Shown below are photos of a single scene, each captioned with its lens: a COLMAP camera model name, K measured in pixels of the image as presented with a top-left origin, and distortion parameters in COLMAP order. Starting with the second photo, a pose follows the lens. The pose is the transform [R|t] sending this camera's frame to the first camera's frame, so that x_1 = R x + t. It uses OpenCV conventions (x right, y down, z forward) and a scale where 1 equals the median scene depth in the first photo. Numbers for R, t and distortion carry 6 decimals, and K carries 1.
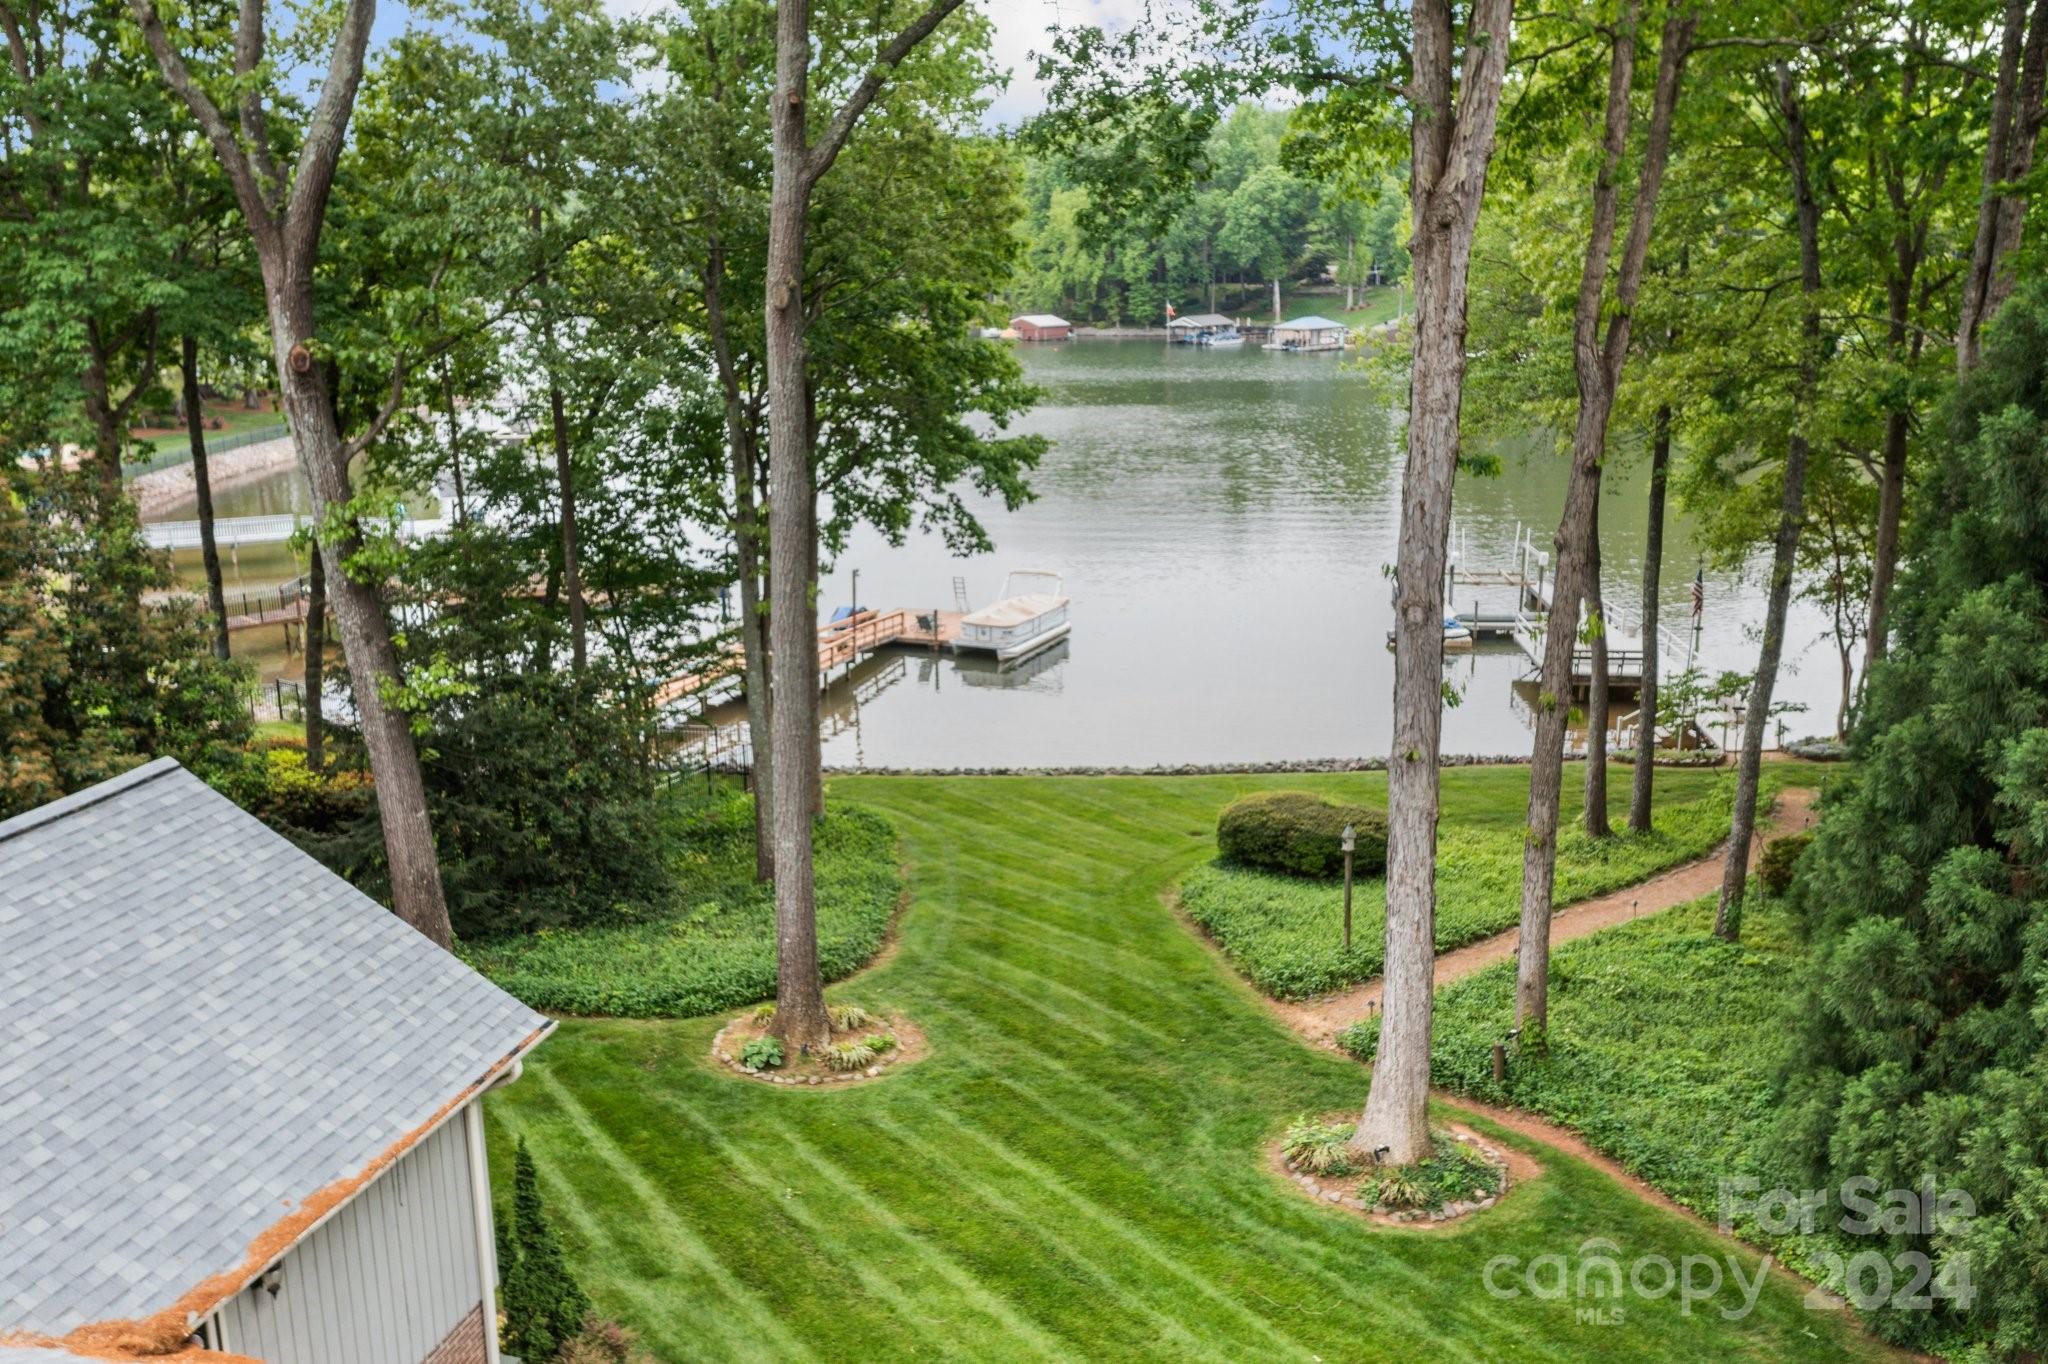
lens RADIAL K [[1655.7, 0, 1020.8], [0, 1655.7, 675.7], [0, 0, 1]] dist [-0.002827, 0.011219]
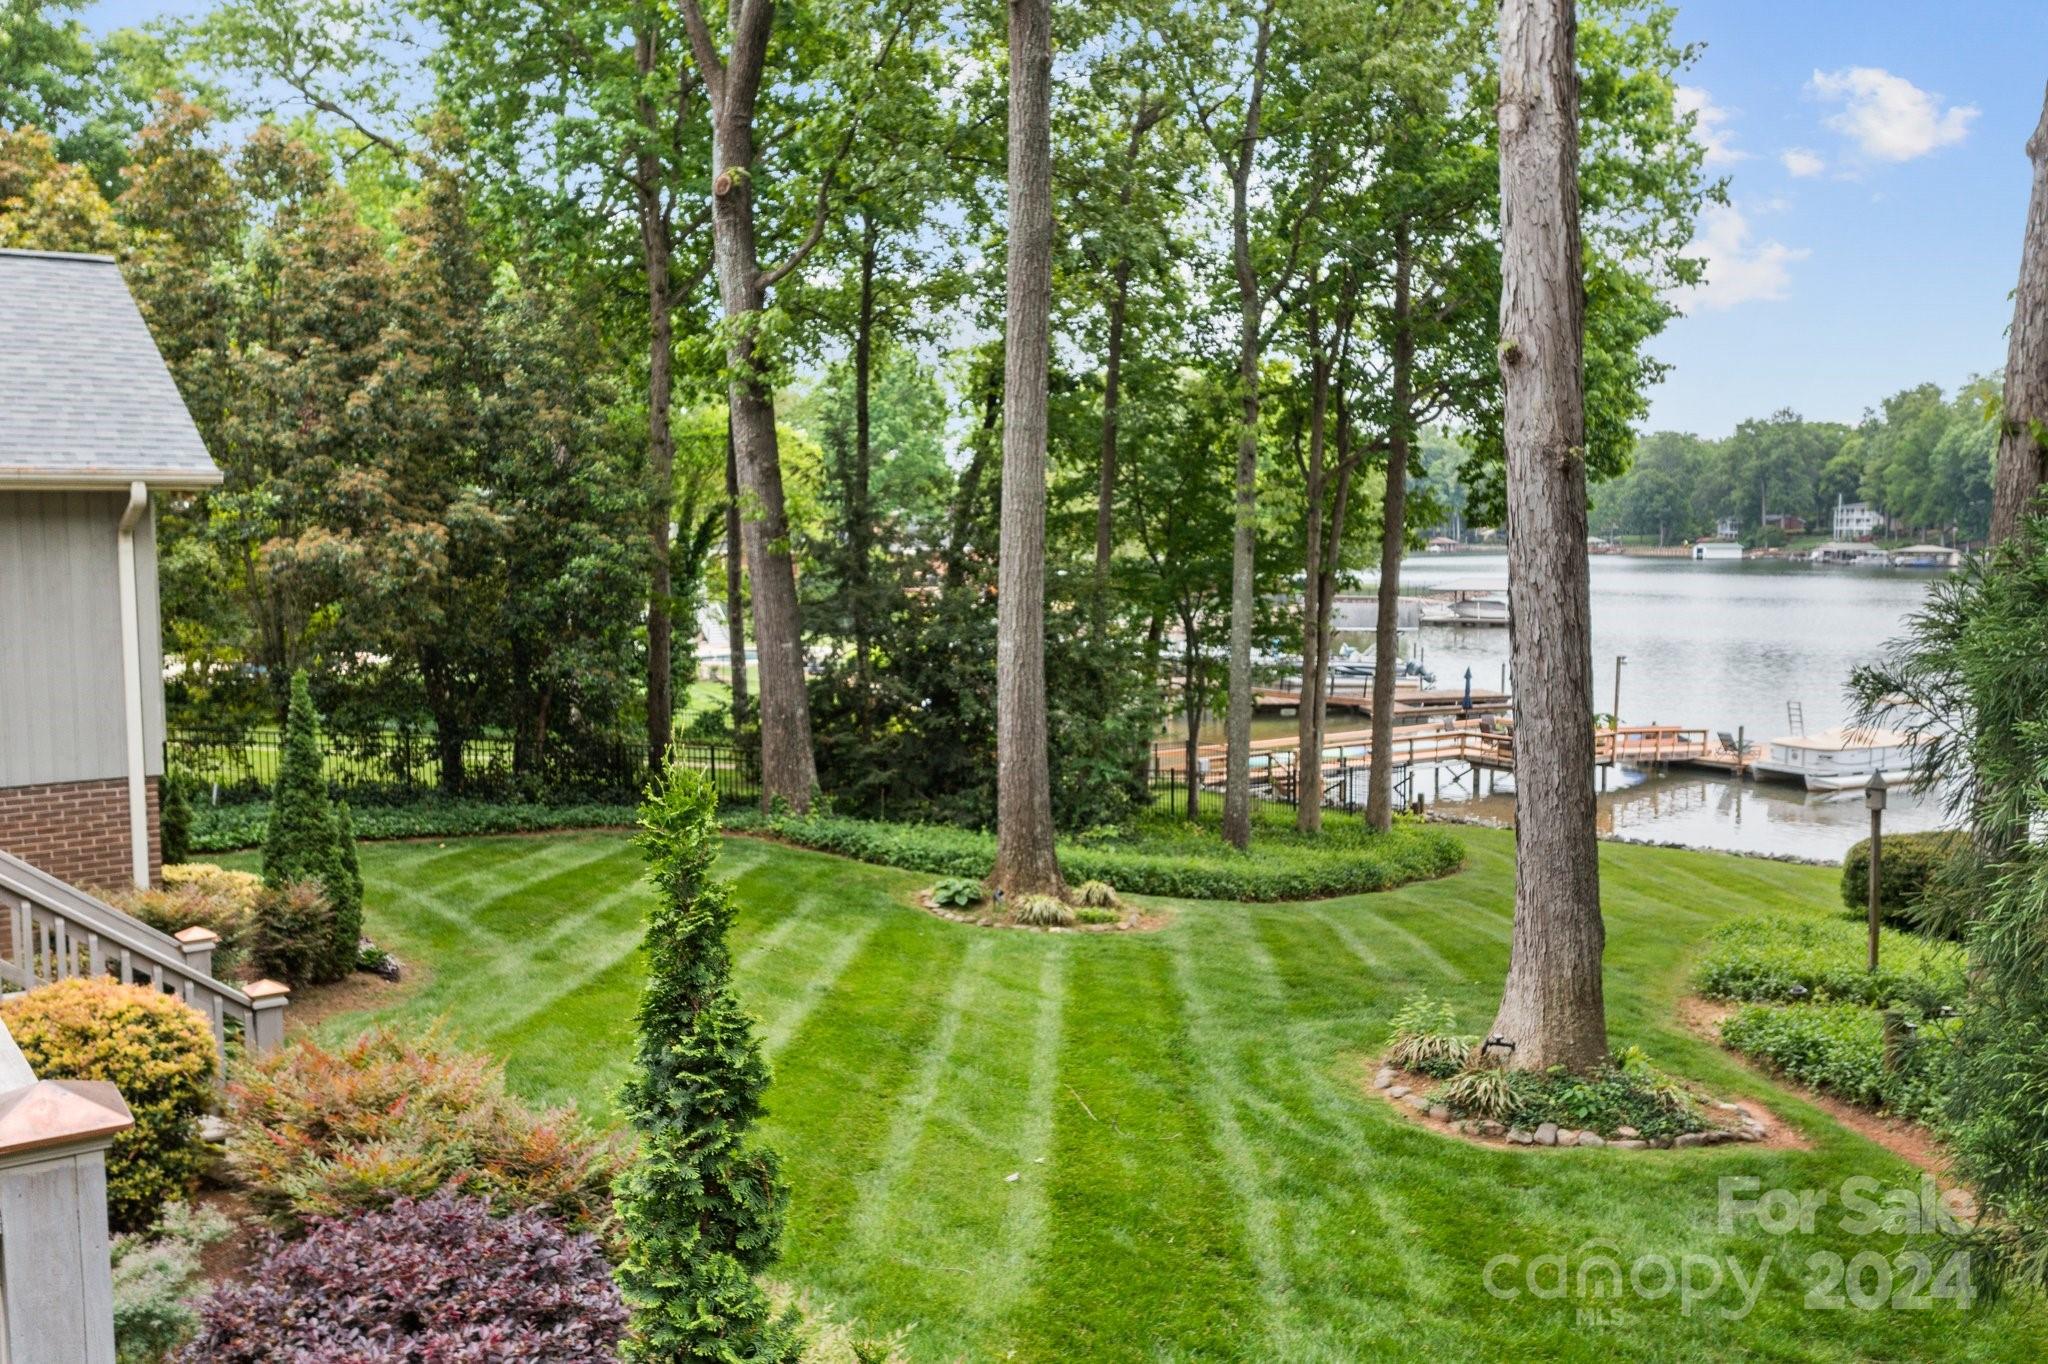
lens RADIAL K [[1655.7, 0, 1020.8], [0, 1655.7, 675.7], [0, 0, 1]] dist [-0.002827, 0.011219]
pose [[0.808257, 0.055281, -0.586230, 0.195274], [-0.148329, 0.982593, -0.111849, 0.112489], [0.569842, 0.177358, 0.802387, 0.170769]]
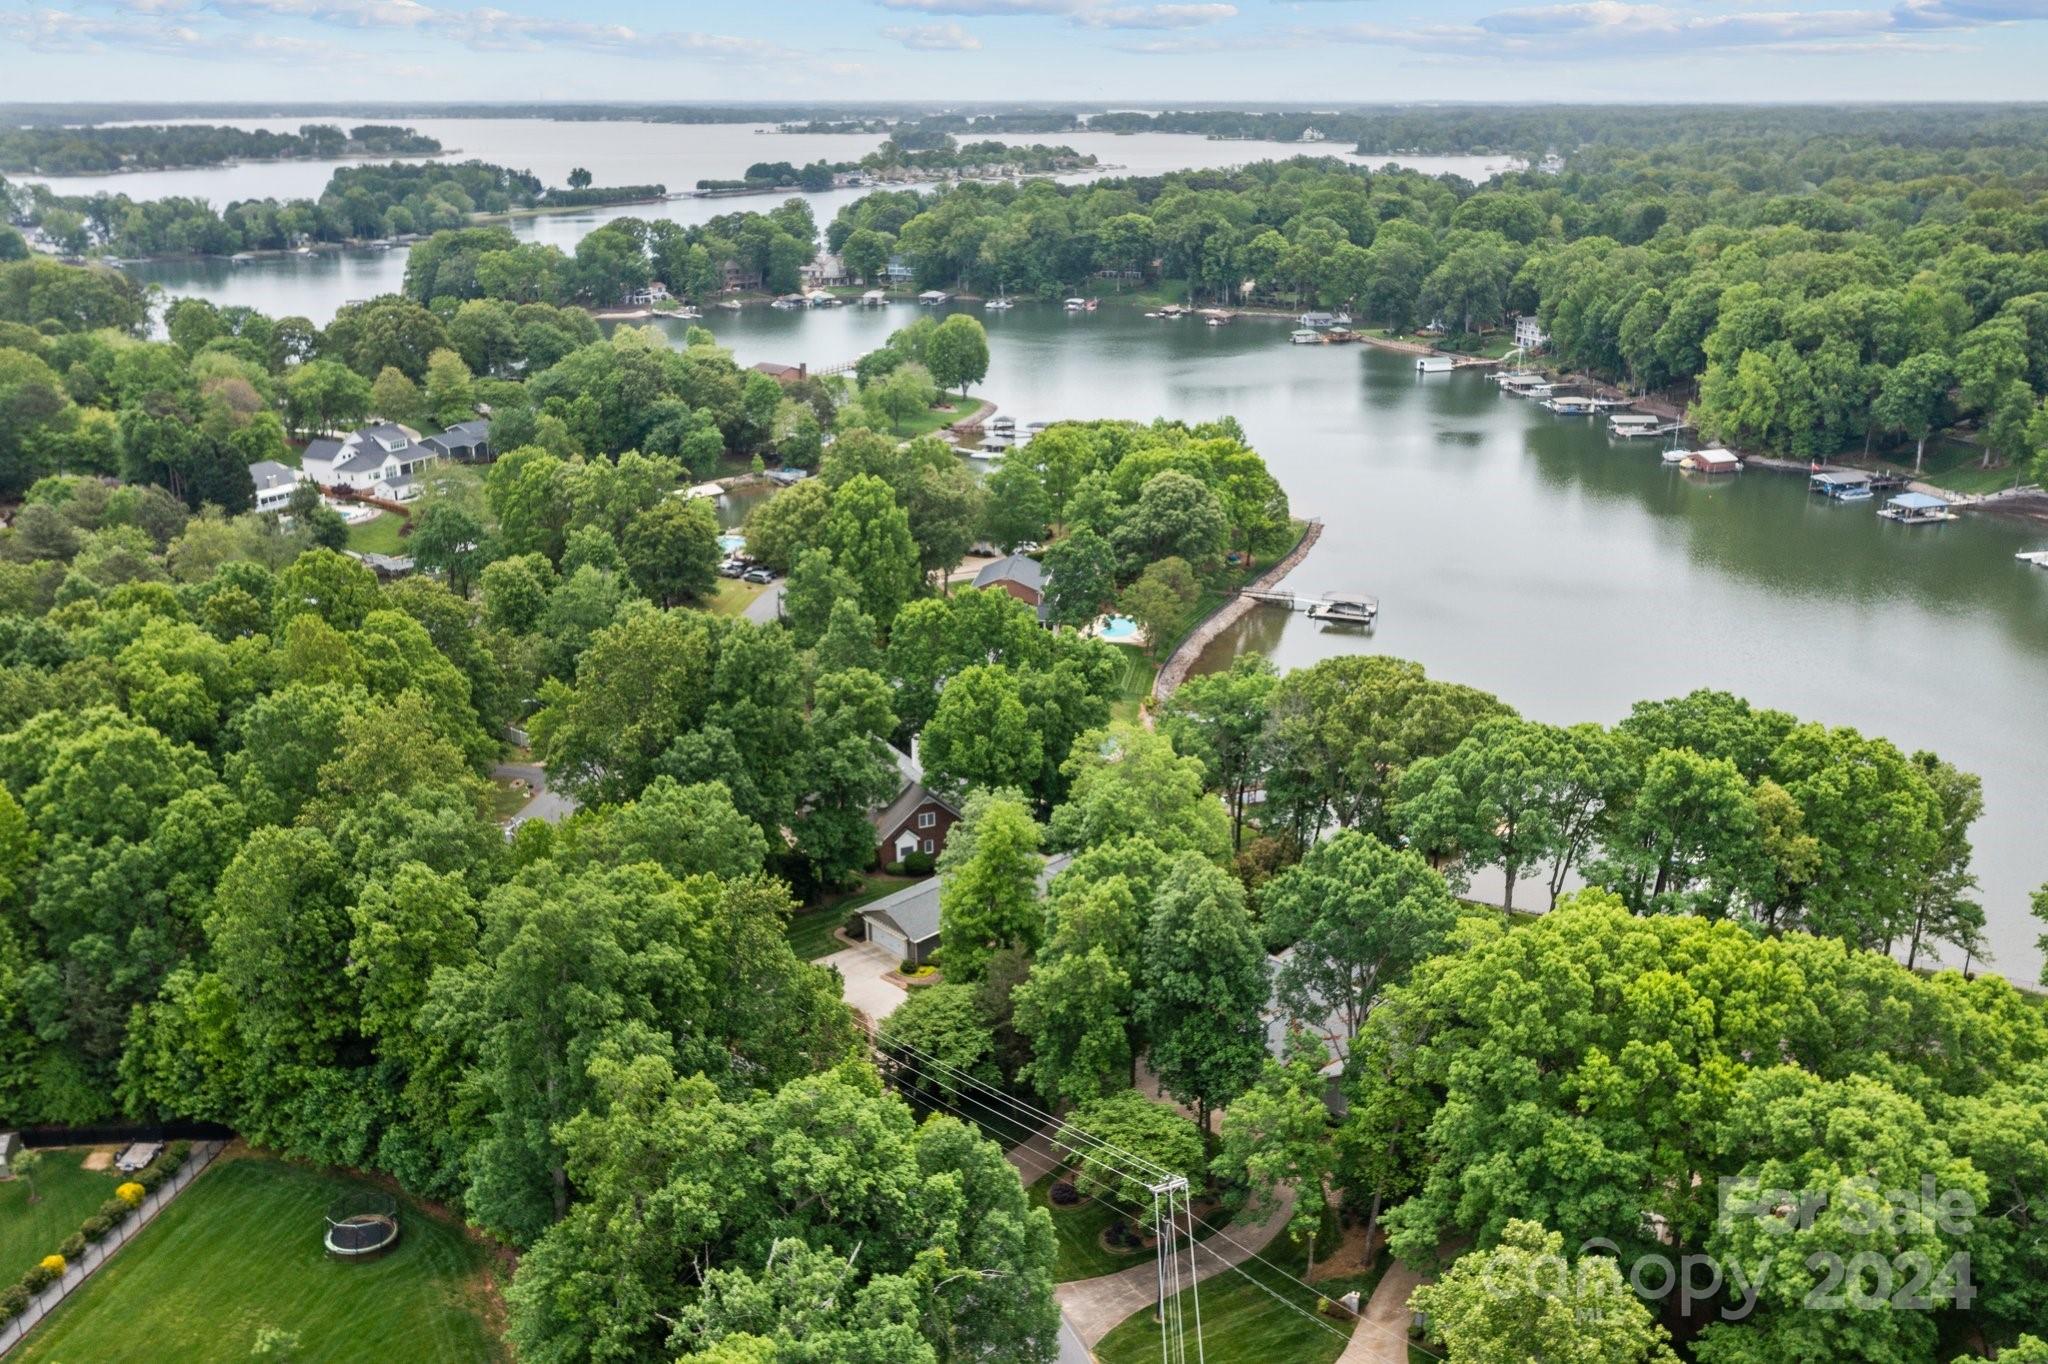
lens RADIAL K [[1684.1, 0, 1024.0], [0, 1684.1, 682.0], [0, 0, 1]] dist [0.000897, 0.003509]
pose [[0.905332, 0.146648, -0.398584, 0.445003], [-0.111178, 0.987601, 0.110836, -0.724308], [0.409895, -0.056030, 0.910410, -2.719261]]
